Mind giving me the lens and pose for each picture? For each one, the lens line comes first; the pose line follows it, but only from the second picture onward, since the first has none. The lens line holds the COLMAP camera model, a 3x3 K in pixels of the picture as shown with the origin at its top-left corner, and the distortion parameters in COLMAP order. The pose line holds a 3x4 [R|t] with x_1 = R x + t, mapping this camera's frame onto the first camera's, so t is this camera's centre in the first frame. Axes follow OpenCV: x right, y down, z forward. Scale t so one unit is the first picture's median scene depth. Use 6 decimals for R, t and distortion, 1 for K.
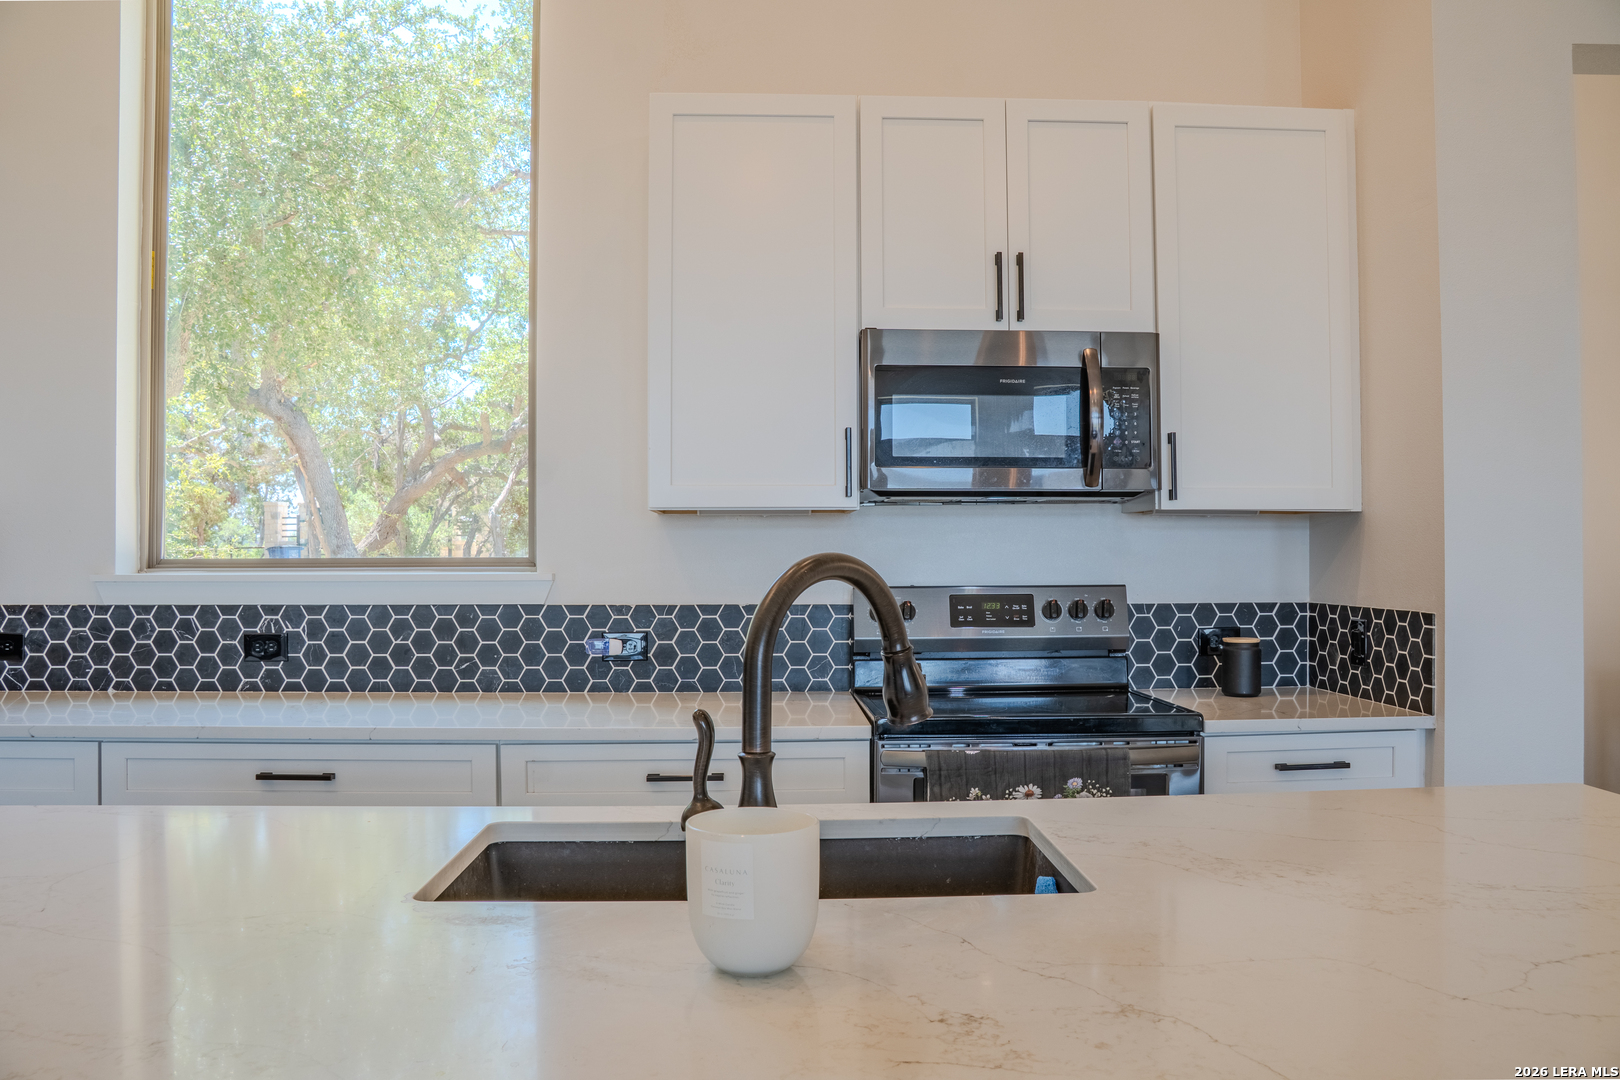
lens RADIAL K [[1225.1, 0, 811.7], [0, 1225.1, 546.7], [0, 0, 1]] dist [-0.108949, 0.055347]
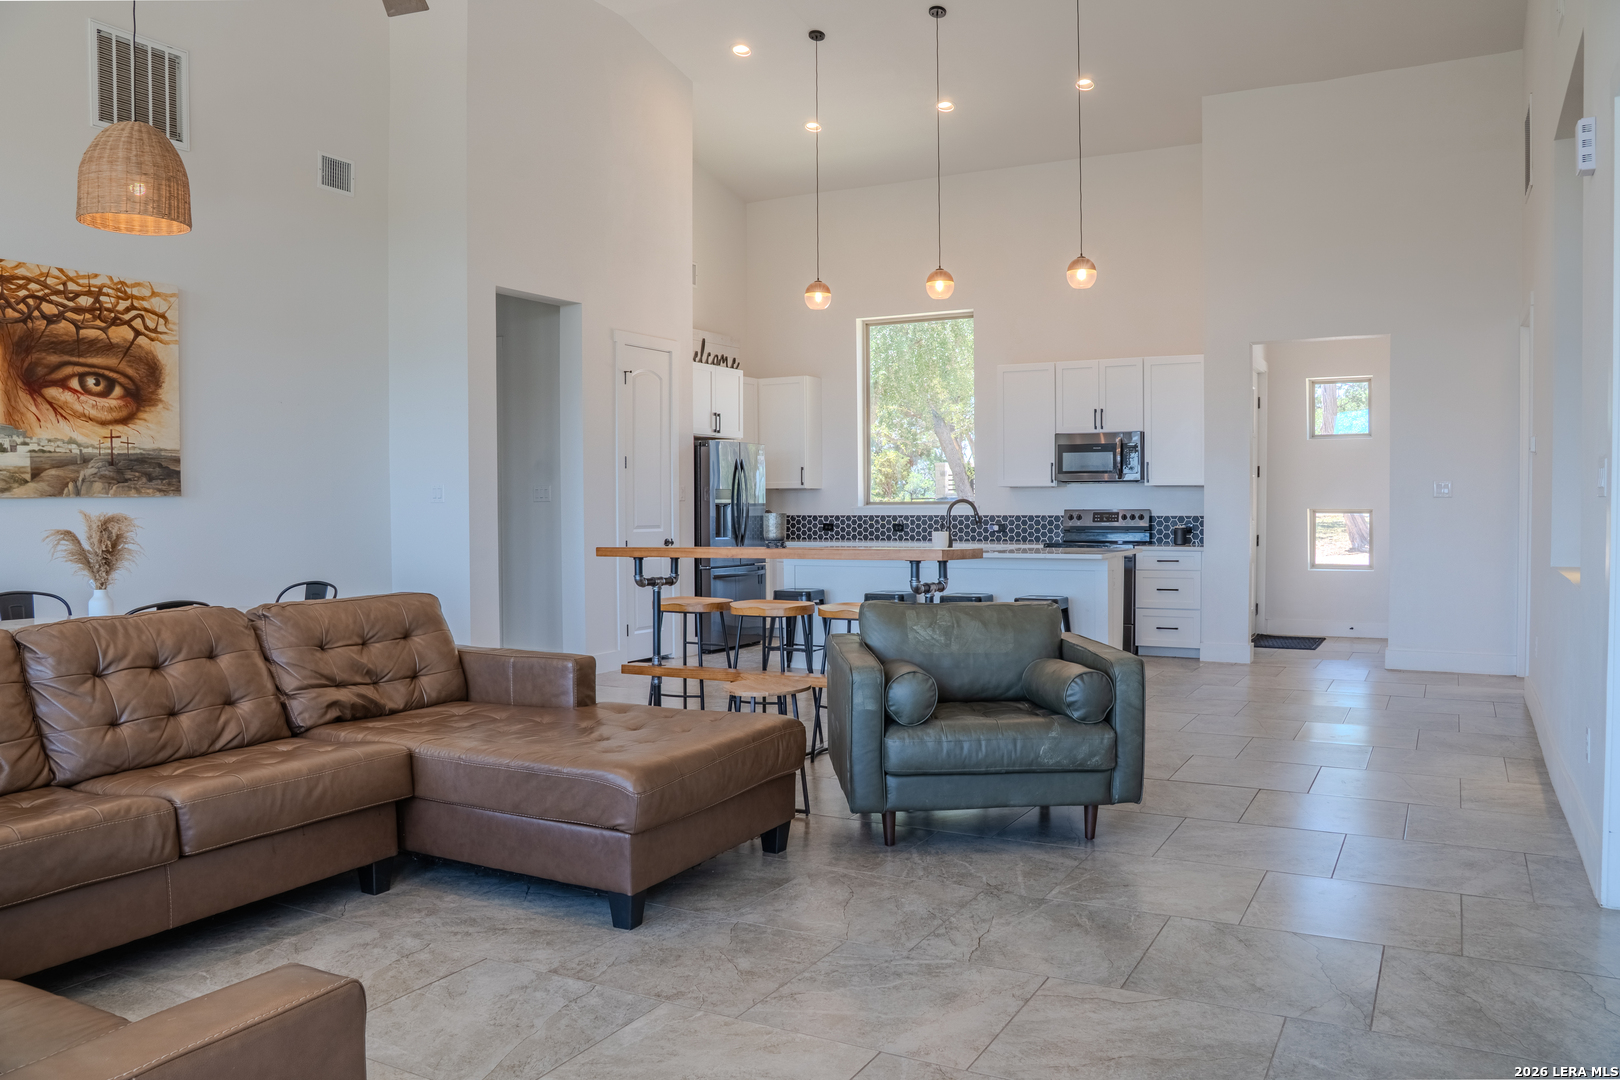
lens RADIAL K [[1225.1, 0, 804.1], [0, 1225.1, 552.0], [0, 0, 1]] dist [-0.108949, 0.055347]
pose [[0.855815, 0.017263, -0.516993, 1.114523], [0.005883, 0.999054, 0.043098, 0.001680], [0.517248, -0.039926, 0.854904, -2.116337]]
